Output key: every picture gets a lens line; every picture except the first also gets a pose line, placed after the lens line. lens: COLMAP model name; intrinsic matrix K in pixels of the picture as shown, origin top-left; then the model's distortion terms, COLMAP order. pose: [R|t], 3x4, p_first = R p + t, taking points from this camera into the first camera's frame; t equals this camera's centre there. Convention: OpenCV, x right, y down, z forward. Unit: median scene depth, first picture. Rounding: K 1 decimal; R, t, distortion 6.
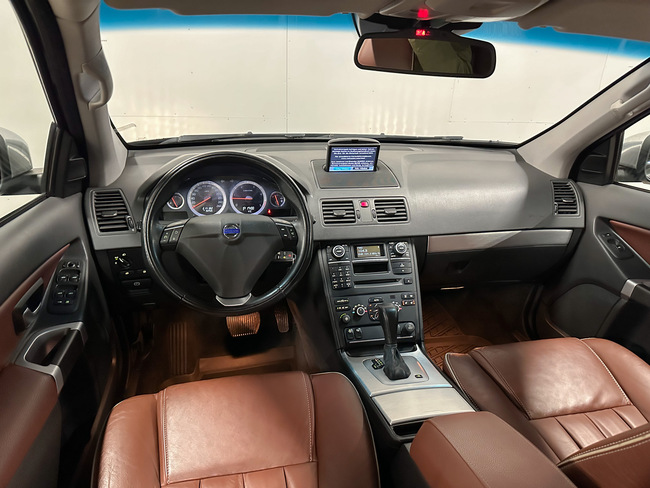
lens RADIAL K [[460.0, 0, 325.0], [0, 460.0, 244.0], [0, 0, 1]] dist [0.075321, -0.112660]
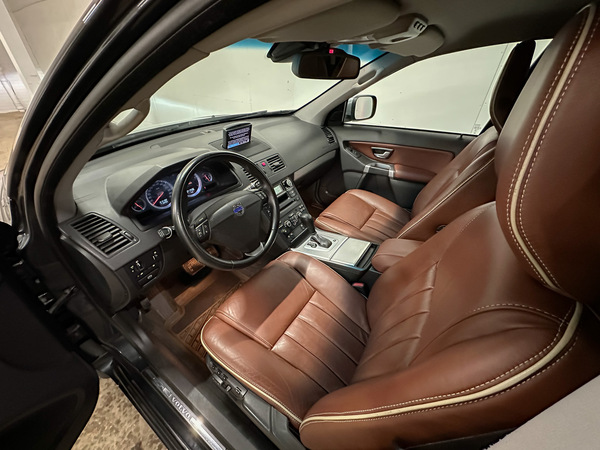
lens RADIAL K [[238.8, 0, 300.0], [0, 238.8, 225.0], [0, 0, 1]] dist [0.000660, 0.000180]
pose [[0.728465, -0.412550, 0.546938, -0.368289], [0.267532, 0.906269, 0.327266, -0.131576], [-0.630686, -0.092079, 0.770556, 0.240161]]
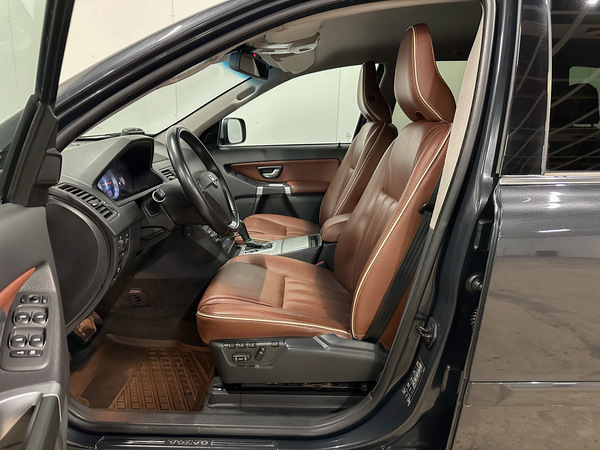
lens RADIAL K [[426.0, 0, 299.1], [0, 426.0, 230.8], [0, 0, 1]] dist [0.027734, -0.003357]
pose [[0.231347, -0.271344, 0.934265, -1.062907], [0.361366, 0.915579, 0.176434, -0.011207], [-0.903268, 0.296794, 0.309871, 0.306691]]
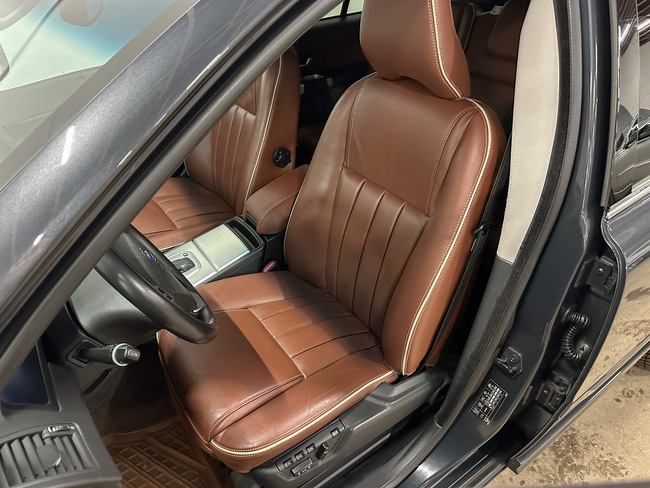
lens RADIAL K [[460.0, 0, 325.0], [0, 460.0, 244.0], [0, 0, 1]] dist [0.075321, -0.112660]
pose [[-0.366584, -0.576483, 0.730262, -0.696895], [0.356453, 0.637989, 0.682577, -0.383503], [-0.859394, 0.510526, -0.028387, 0.566710]]
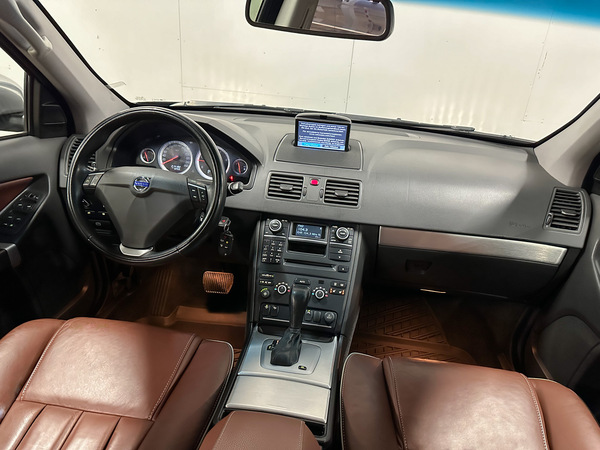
lens RADIAL K [[426.0, 0, 299.1], [0, 426.0, 230.8], [0, 0, 1]] dist [0.027734, -0.003357]
pose [[0.943277, 0.166622, -0.287169, 0.322276], [-0.163082, 0.985941, 0.036384, -0.013097], [0.289194, 0.012512, 0.957189, 0.139180]]
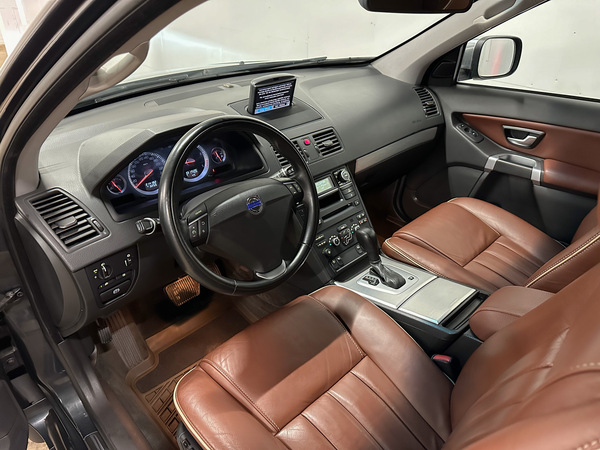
lens RADIAL K [[424.6, 0, 300.0], [0, 424.6, 225.0], [0, 0, 1]] dist [0.075321, -0.112660]
pose [[0.856423, -0.289198, 0.427673, -0.380998], [0.212403, 0.952398, 0.218684, -0.118254], [-0.470558, -0.096447, 0.877082, 0.155001]]
